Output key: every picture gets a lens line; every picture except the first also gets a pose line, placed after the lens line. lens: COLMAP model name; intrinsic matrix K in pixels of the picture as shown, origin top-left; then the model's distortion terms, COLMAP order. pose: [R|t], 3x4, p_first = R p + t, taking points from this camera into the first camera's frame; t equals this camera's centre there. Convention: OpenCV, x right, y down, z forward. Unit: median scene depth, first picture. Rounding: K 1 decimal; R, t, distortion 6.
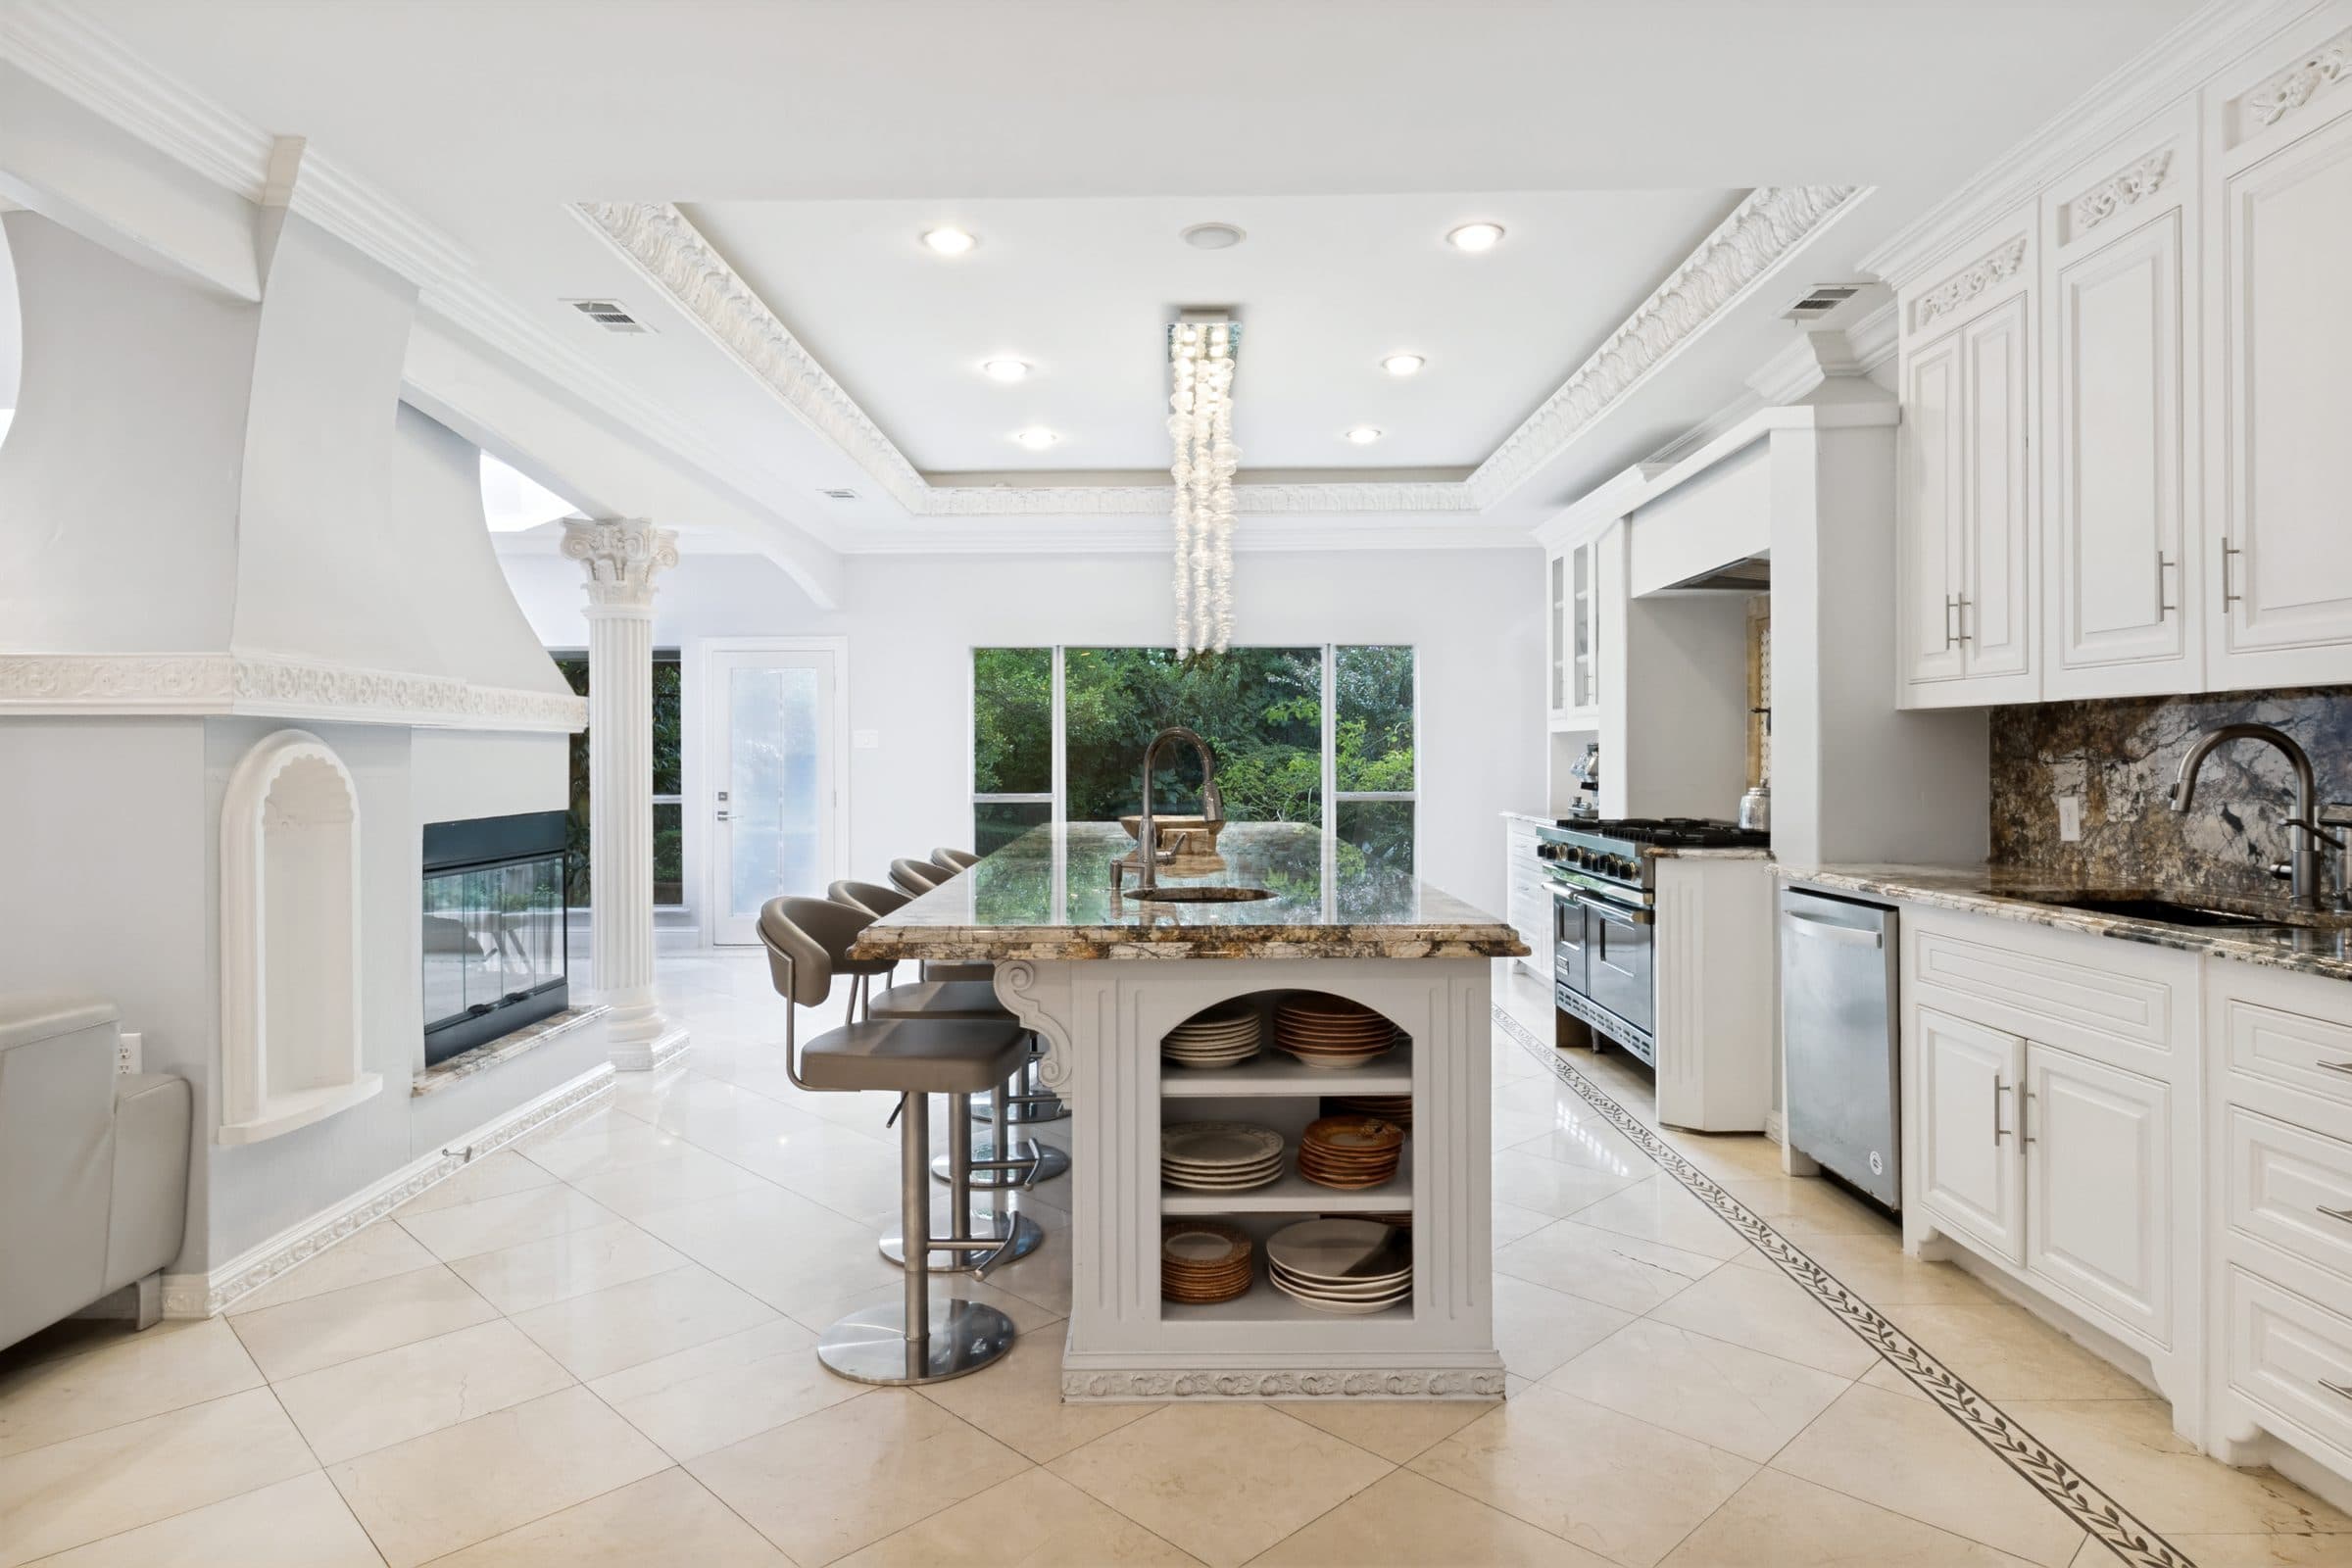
lens RADIAL K [[1349.4, 0, 1176.0], [0, 1349.4, 784.0], [0, 0, 1]] dist [-0.000640, -0.000396]
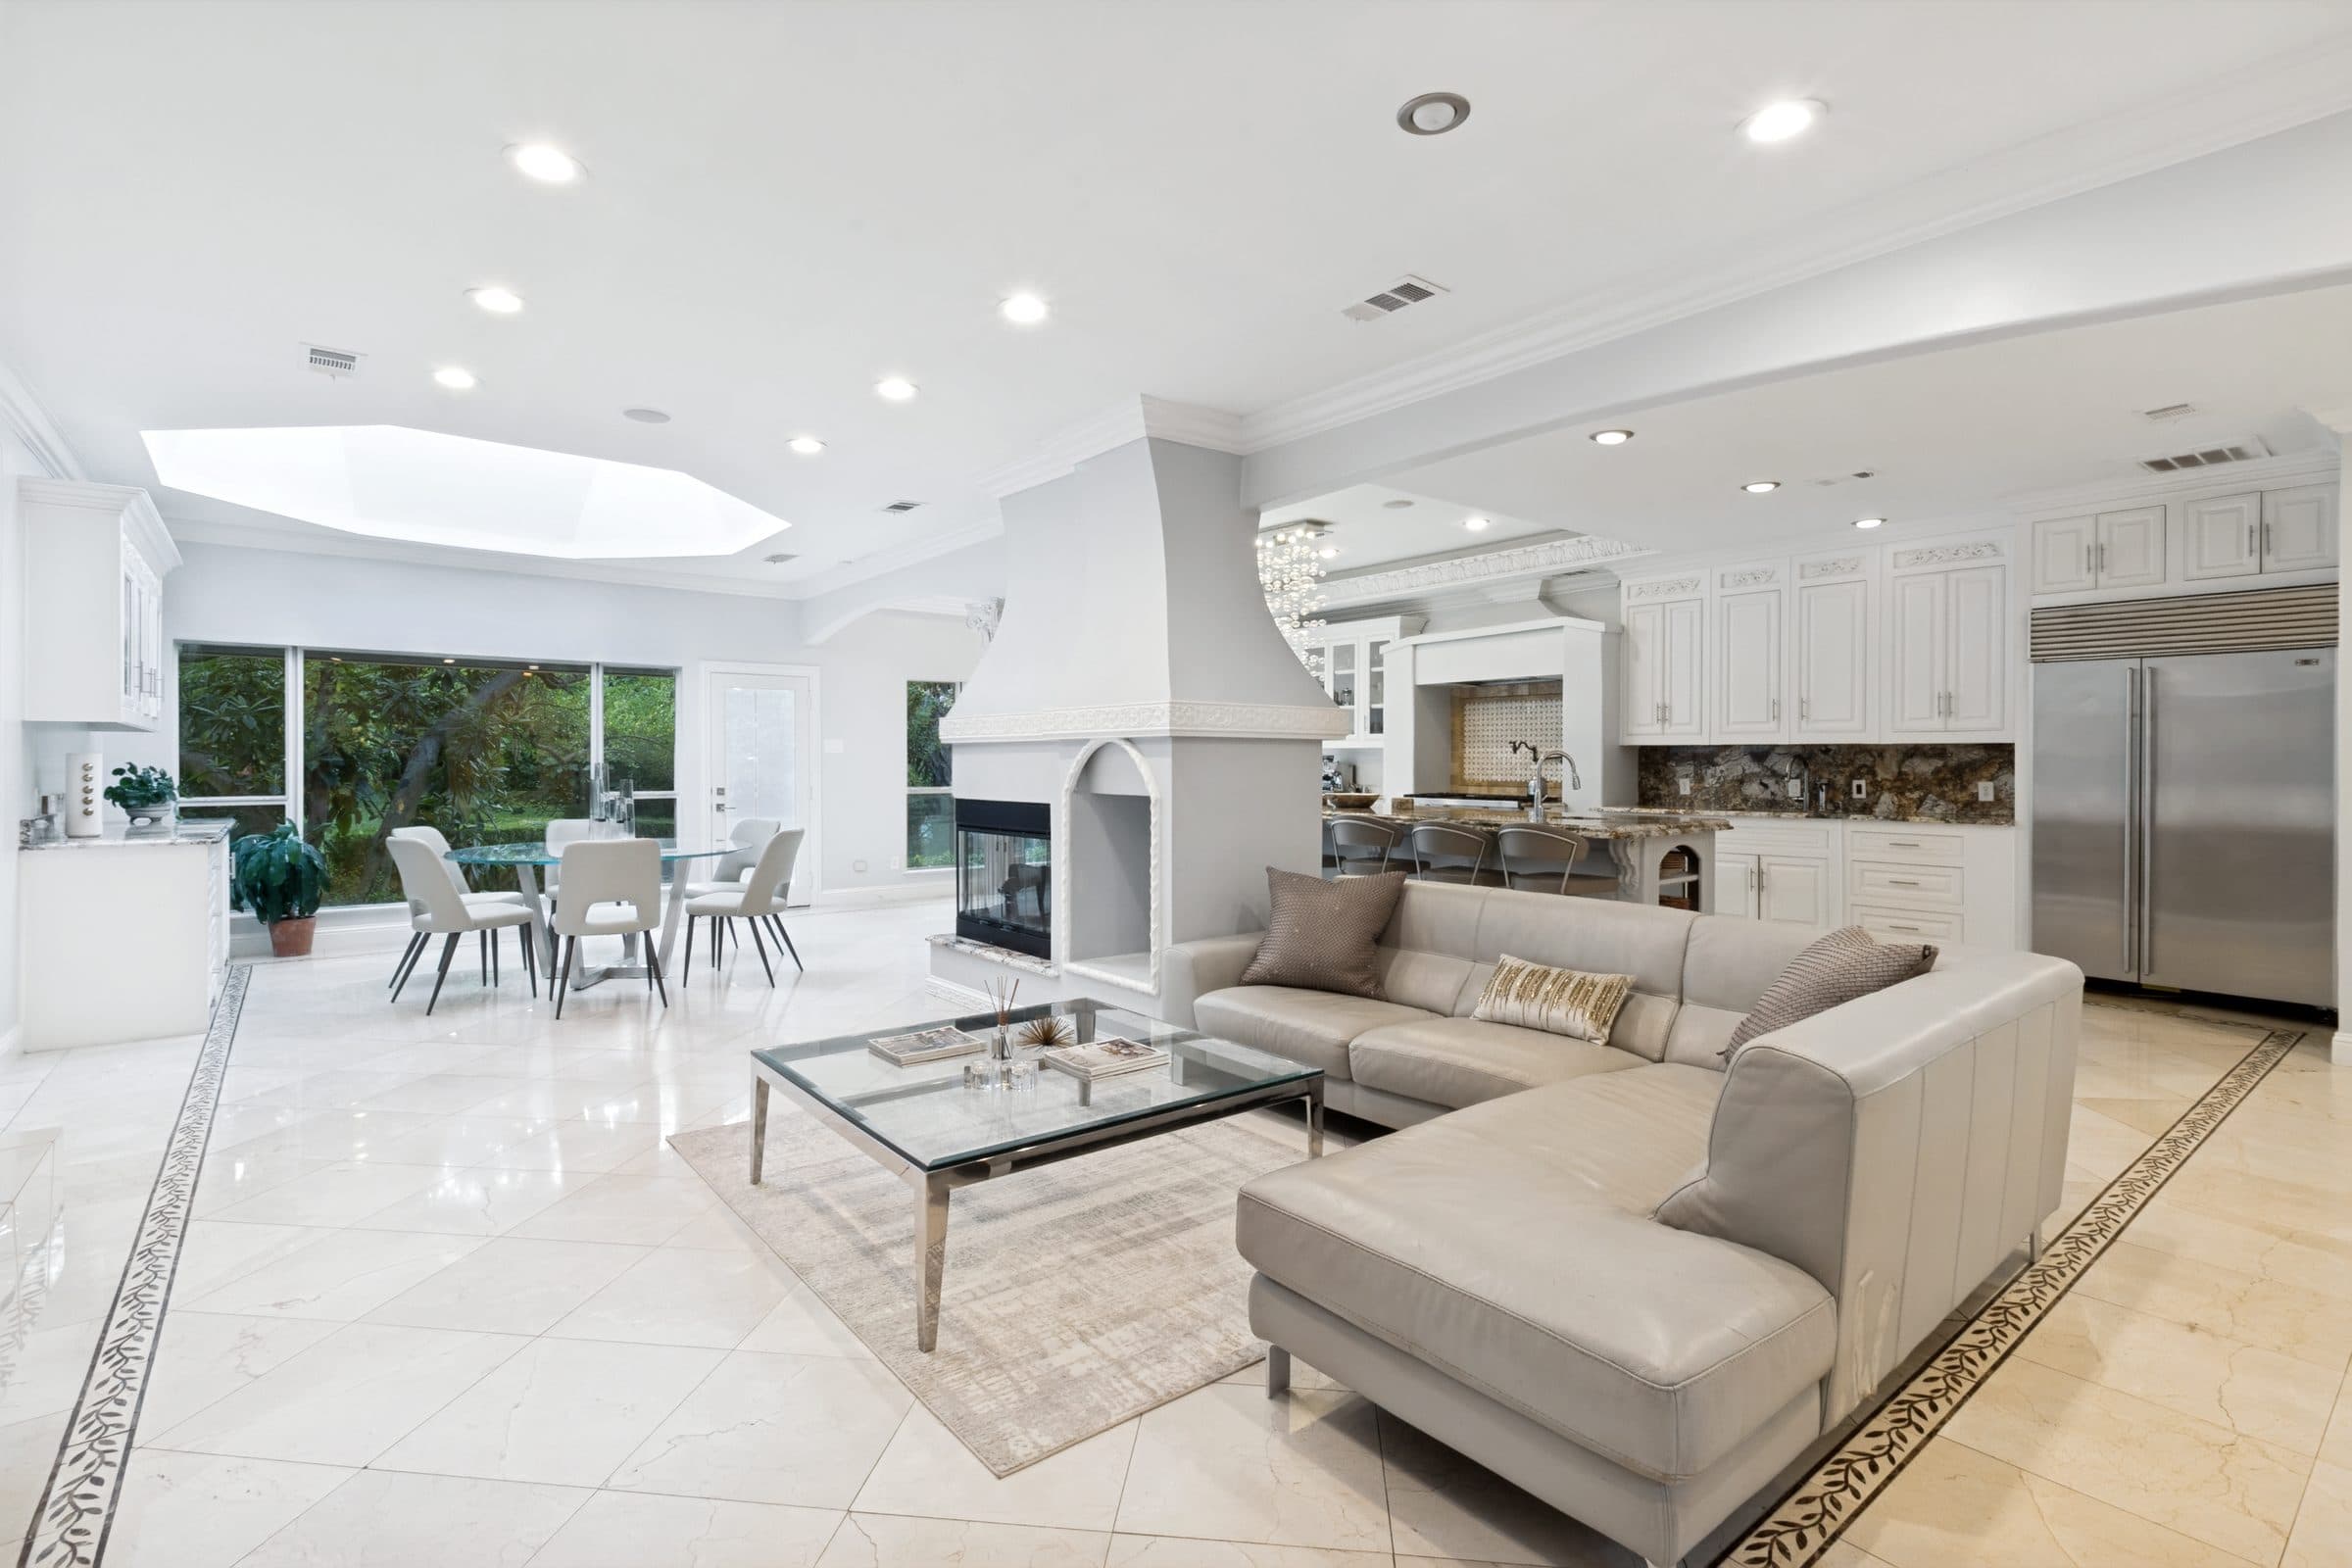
lens RADIAL K [[1097.6, 0, 1176.0], [0, 1097.6, 784.0], [0, 0, 1]] dist [-0.050346, 0.000105]
pose [[0.776728, -0.009135, 0.629770, -1.445642], [0.007851, 0.999958, 0.004822, 0.001806], [-0.629787, 0.001199, 0.776767, -0.057137]]
